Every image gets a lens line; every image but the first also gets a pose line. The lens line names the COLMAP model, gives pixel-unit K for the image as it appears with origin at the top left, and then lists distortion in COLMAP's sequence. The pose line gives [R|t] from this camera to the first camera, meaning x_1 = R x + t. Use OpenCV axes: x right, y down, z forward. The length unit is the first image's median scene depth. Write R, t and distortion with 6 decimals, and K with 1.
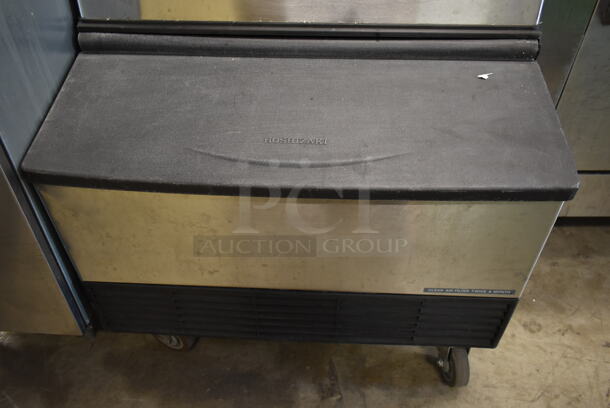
lens RADIAL K [[461.1, 0, 308.1], [0, 461.1, 200.2], [0, 0, 1]] dist [-0.016633, 0.013712]
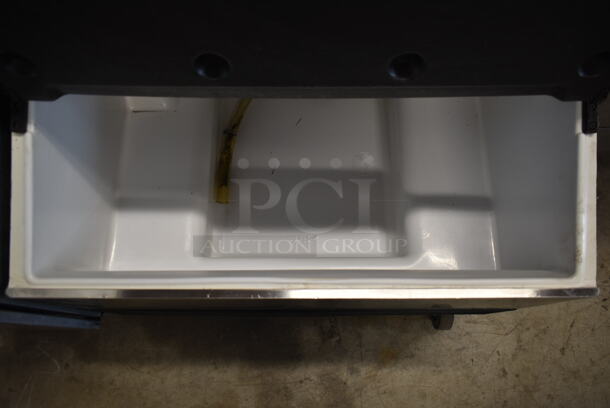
lens RADIAL K [[461.1, 0, 302.8], [0, 461.1, 201.7], [0, 0, 1]] dist [-0.016633, 0.013712]
pose [[0.999063, -0.037583, 0.021451, -0.031882], [0.019469, 0.833069, 0.552826, -0.488364], [-0.038647, -0.551890, 0.833021, 0.244820]]
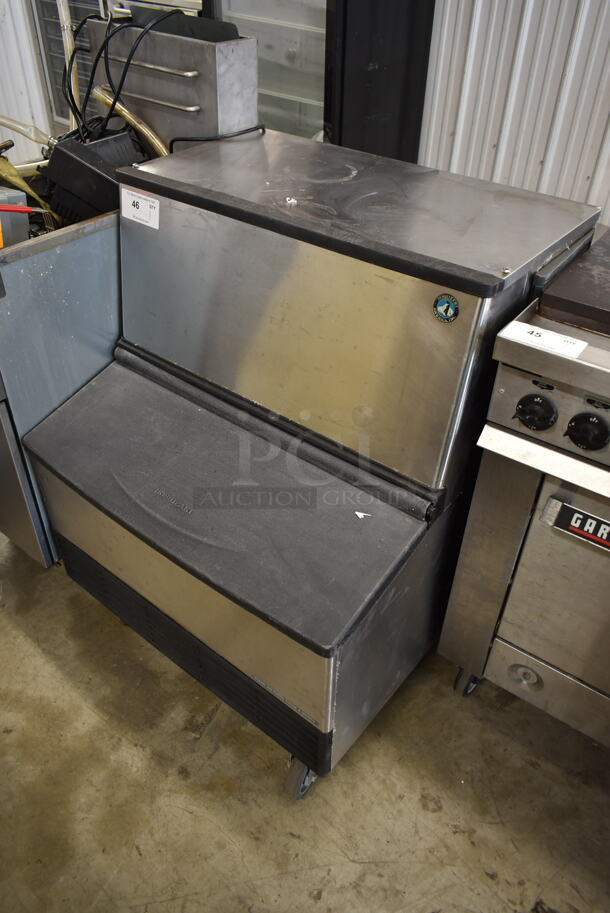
lens RADIAL K [[690.1, 0, 307.6], [0, 690.1, 454.6], [0, 0, 1]] dist [-0.016633, 0.013712]
pose [[0.807422, 0.376259, -0.454422, 0.734184], [-0.387908, 0.918912, 0.071616, -0.359199], [0.444520, 0.118450, 0.887903, -0.333034]]
